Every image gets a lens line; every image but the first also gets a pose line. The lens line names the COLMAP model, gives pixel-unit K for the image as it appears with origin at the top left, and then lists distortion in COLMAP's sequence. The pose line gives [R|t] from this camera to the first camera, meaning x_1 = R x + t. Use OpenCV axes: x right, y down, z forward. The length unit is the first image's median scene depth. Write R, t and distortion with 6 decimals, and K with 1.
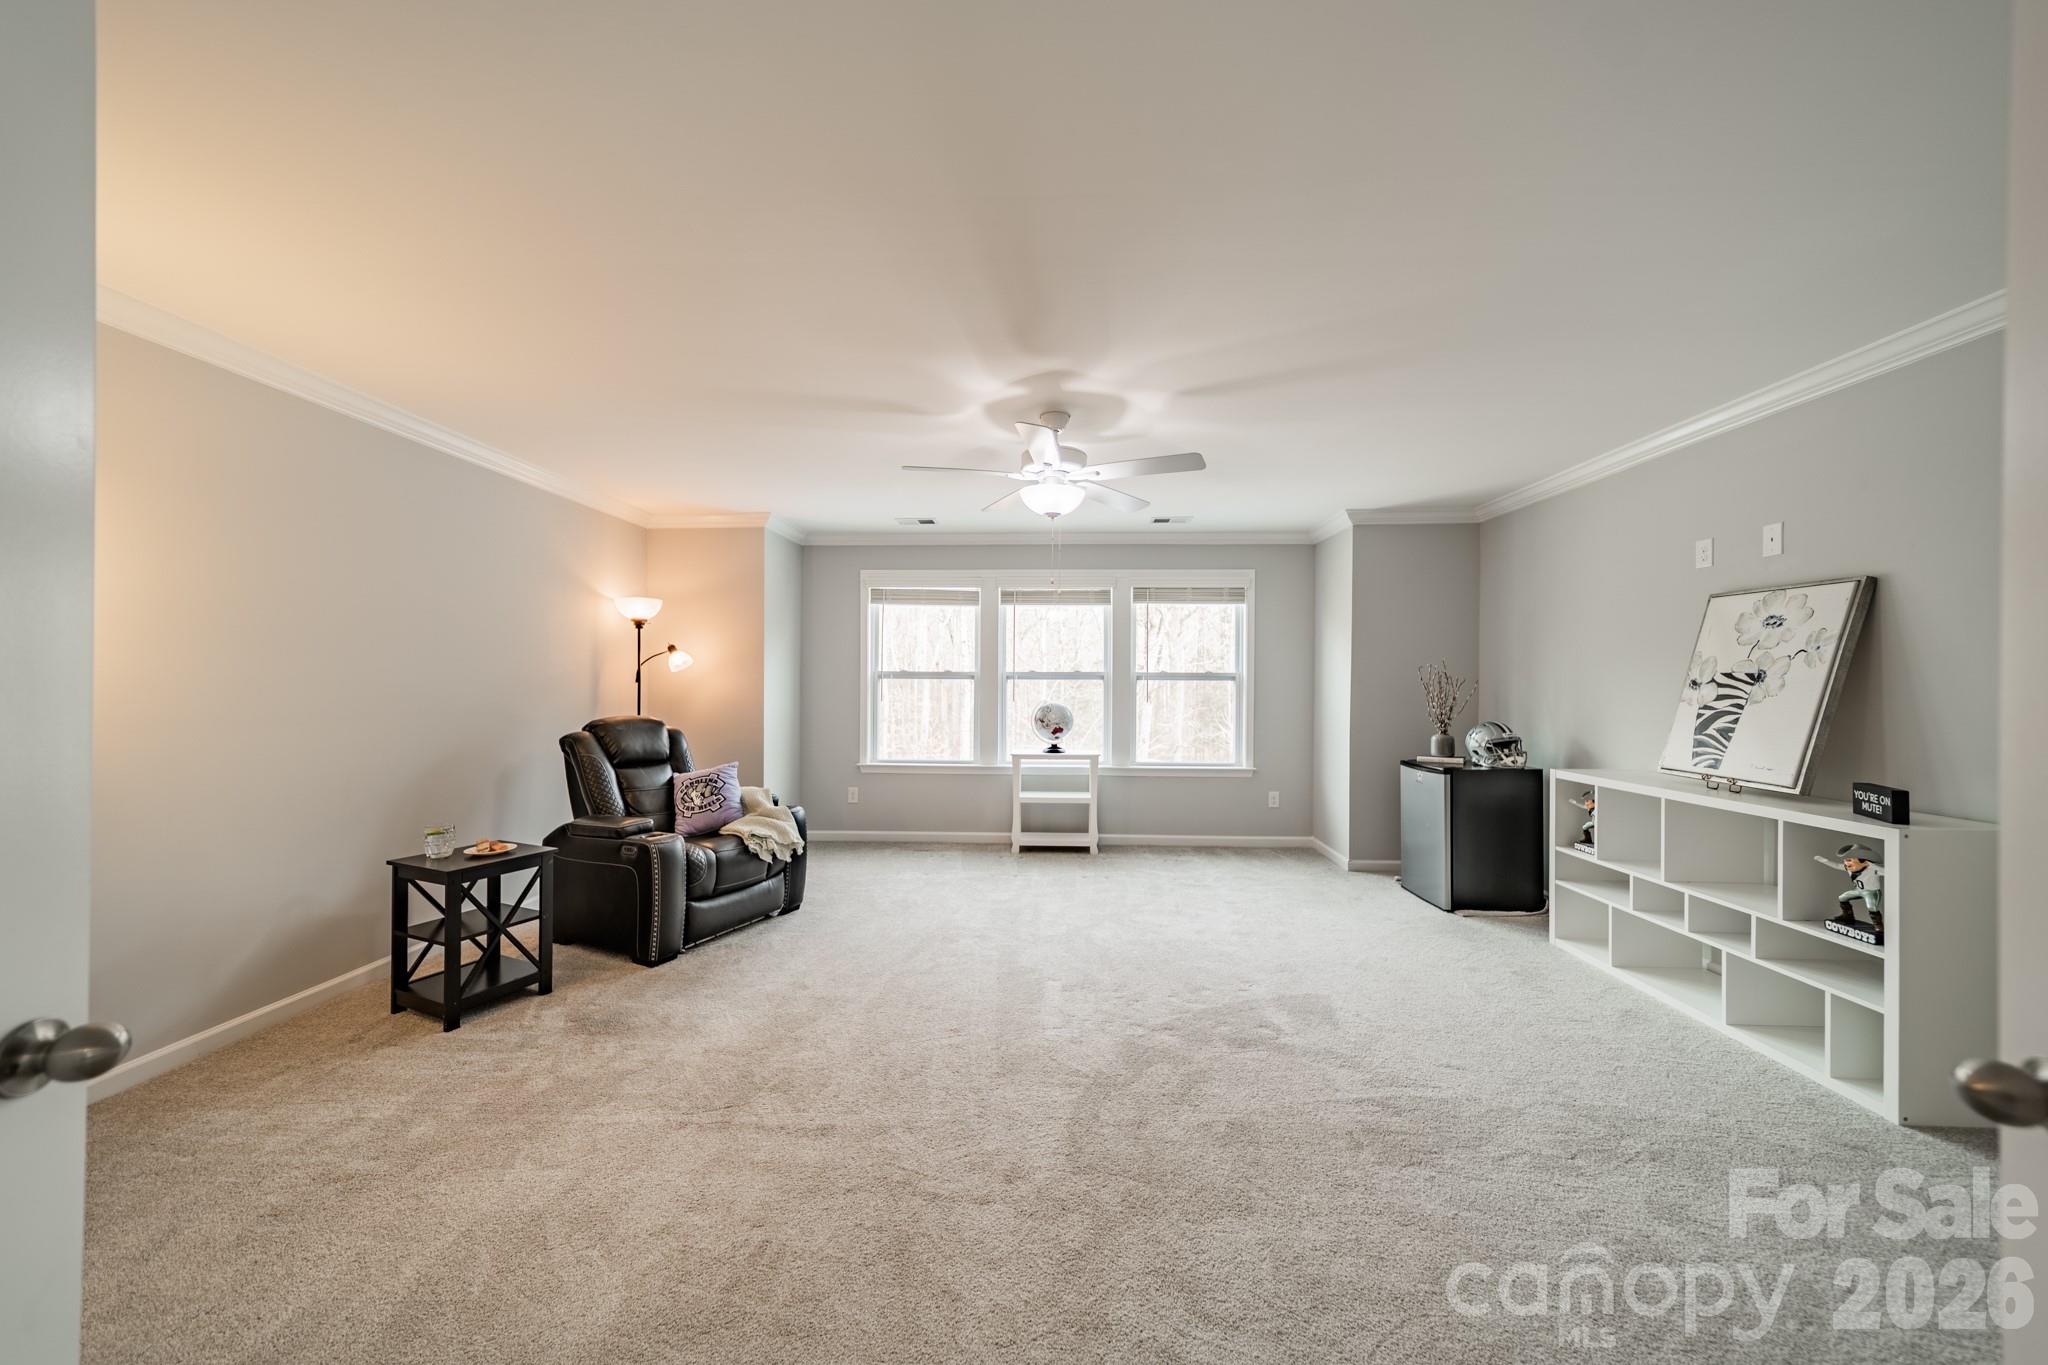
lens RADIAL K [[721.3, 0, 1033.1], [0, 721.3, 688.3], [0, 0, 1]] dist [0.005934, 0.000265]
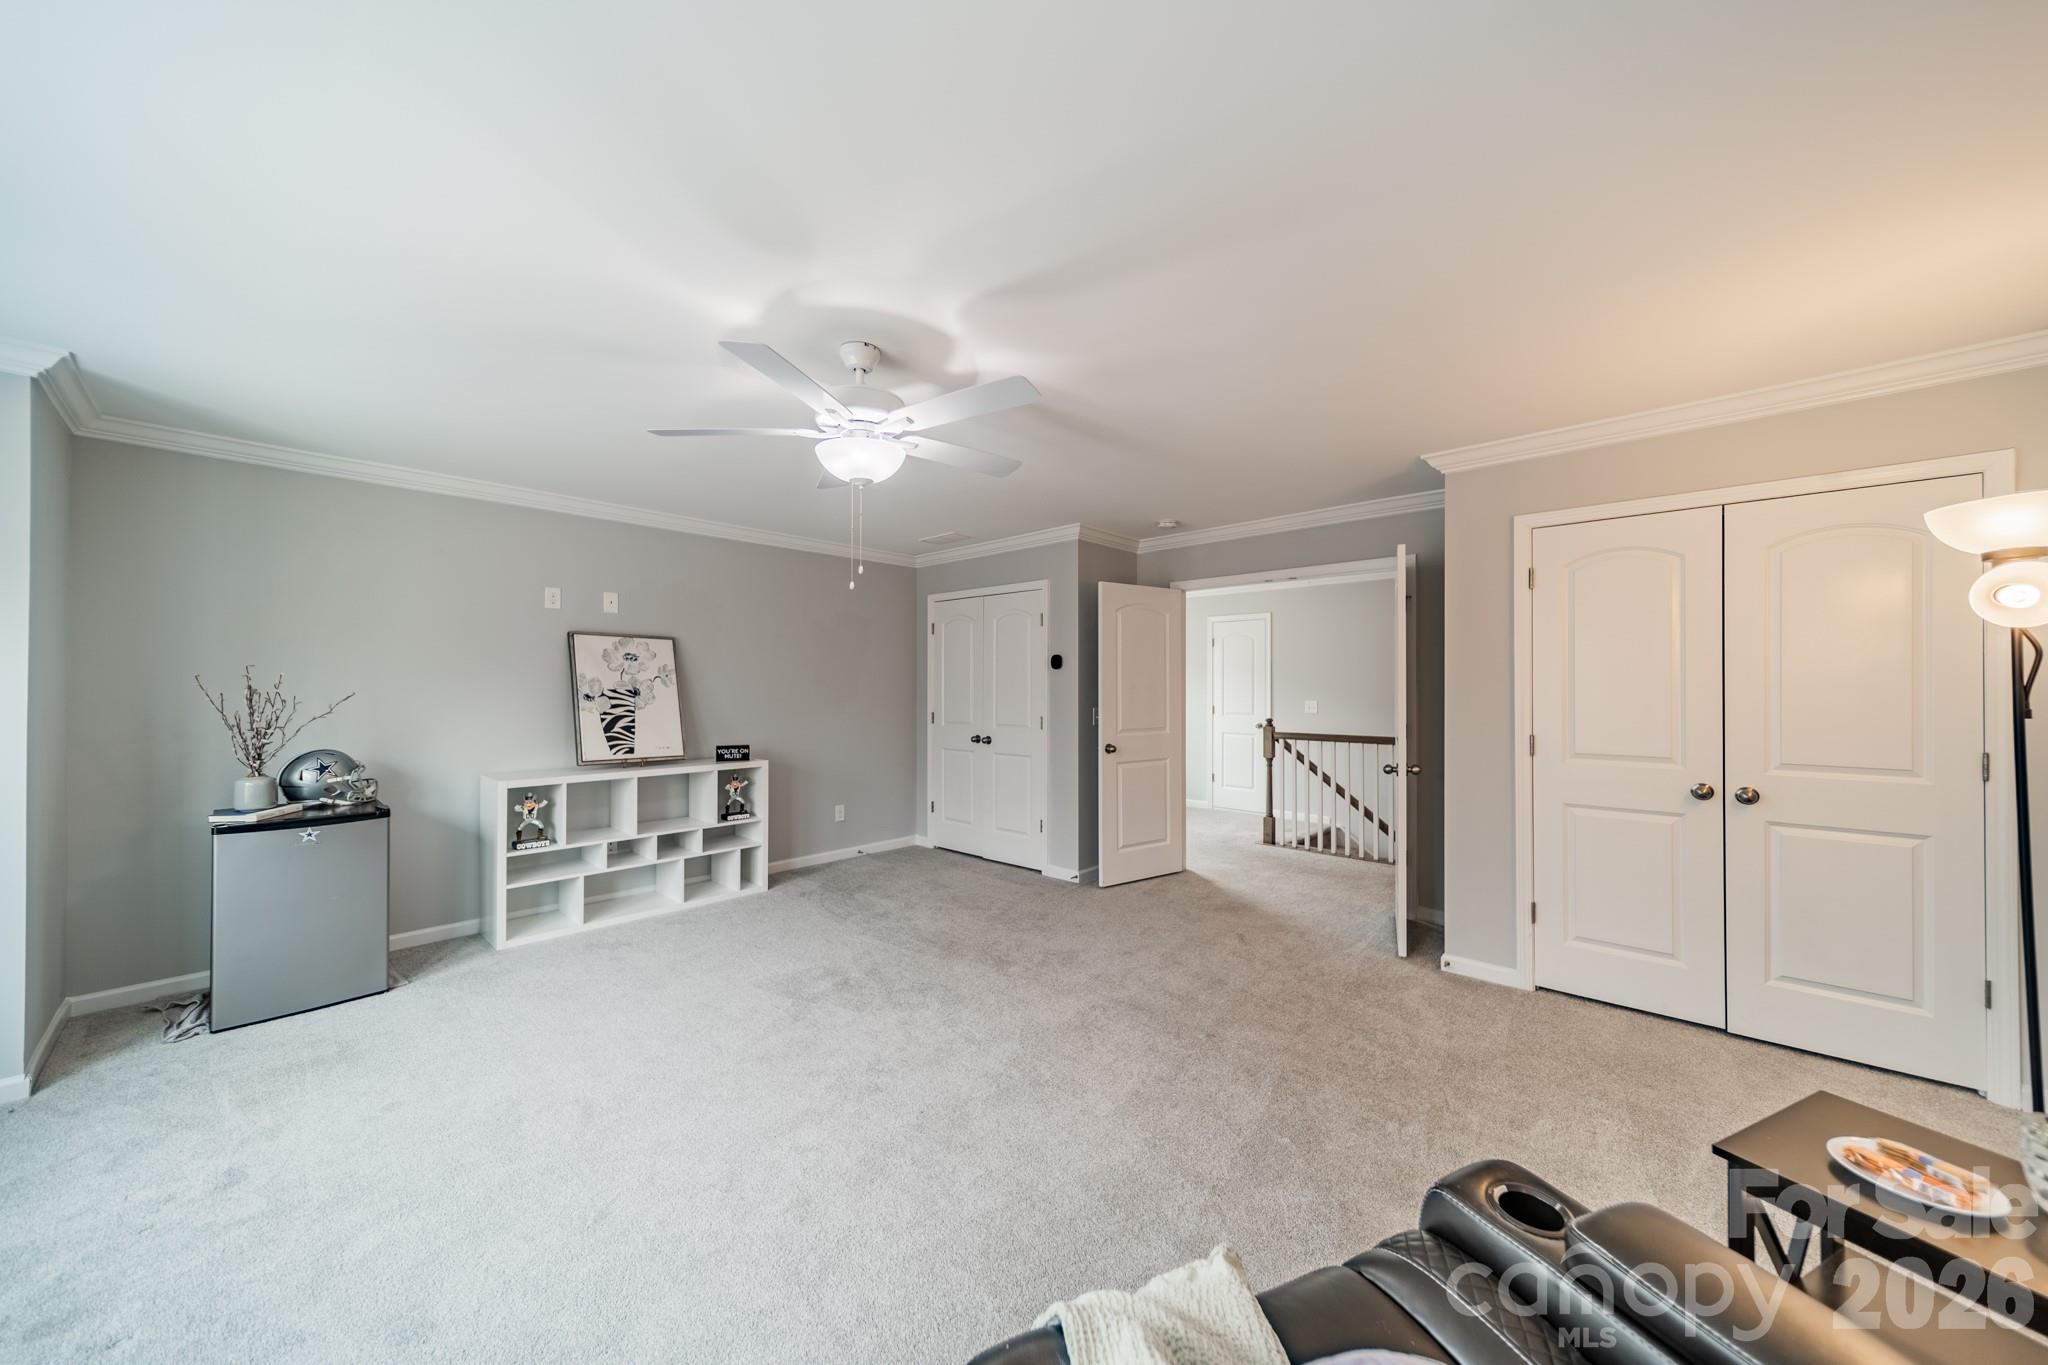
lens RADIAL K [[721.3, 0, 1021.8], [0, 721.3, 686.3], [0, 0, 1]] dist [0.005934, 0.000265]
pose [[-0.750243, -0.003467, 0.661153, -0.635616], [-0.001943, 0.999993, 0.003038, -0.033433], [-0.661159, 0.000995, -0.750245, 1.555861]]
